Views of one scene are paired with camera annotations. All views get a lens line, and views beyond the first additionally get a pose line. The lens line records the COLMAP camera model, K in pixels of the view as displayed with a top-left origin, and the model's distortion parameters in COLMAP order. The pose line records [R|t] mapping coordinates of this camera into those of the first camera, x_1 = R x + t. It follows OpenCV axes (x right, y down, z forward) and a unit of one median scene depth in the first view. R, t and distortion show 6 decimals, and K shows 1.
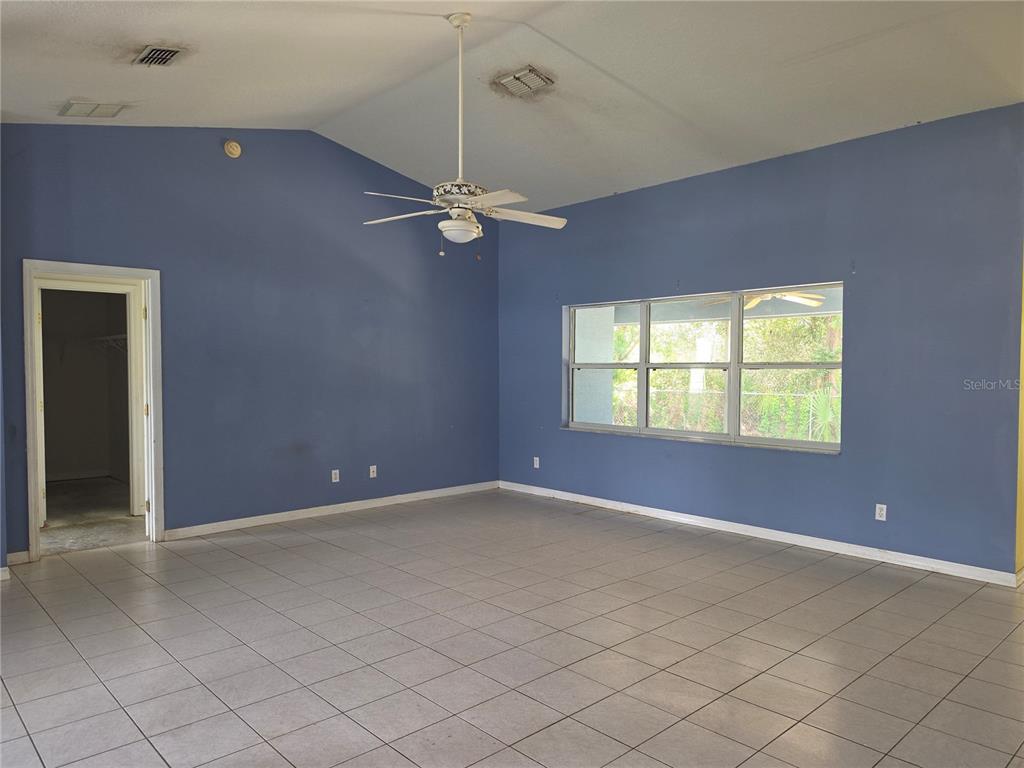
lens RADIAL K [[702.5, 0, 506.7], [0, 702.5, 395.0], [0, 0, 1]] dist [0.093532, -0.081137]
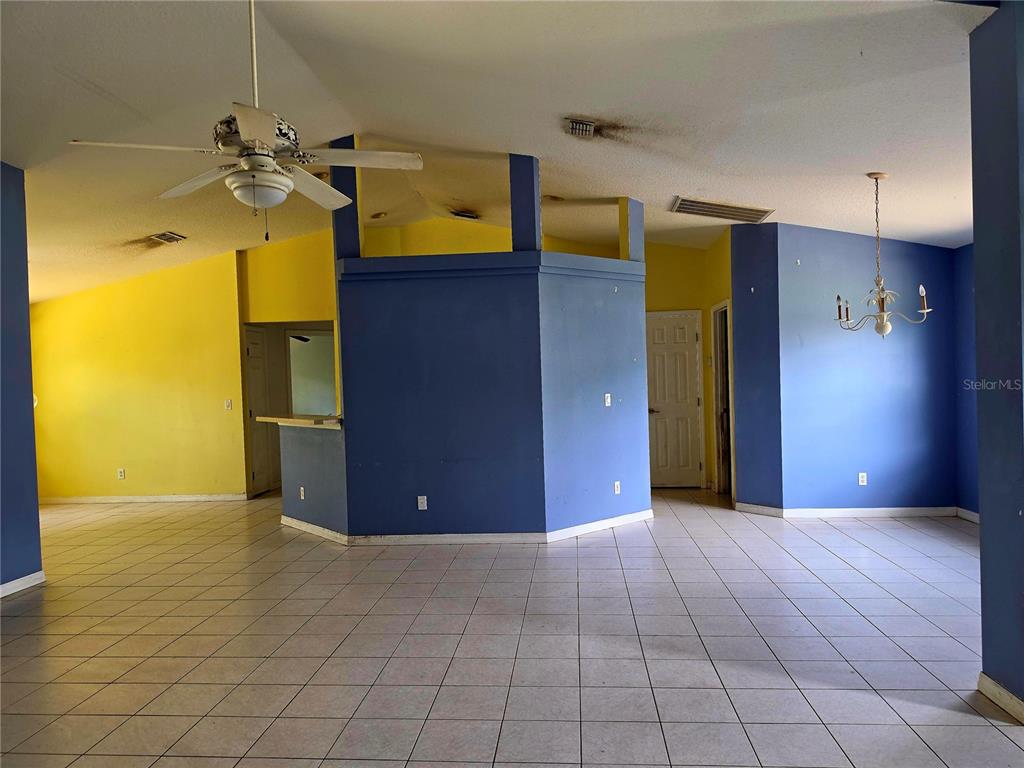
lens RADIAL K [[708.9, 0, 508.3], [0, 708.9, 386.6], [0, 0, 1]] dist [0.089315, -0.085808]
pose [[-0.665946, 0.010682, 0.745923, -0.906385], [0.065257, 0.996899, 0.043984, -0.070492], [-0.743140, 0.077968, -0.664578, 1.584757]]
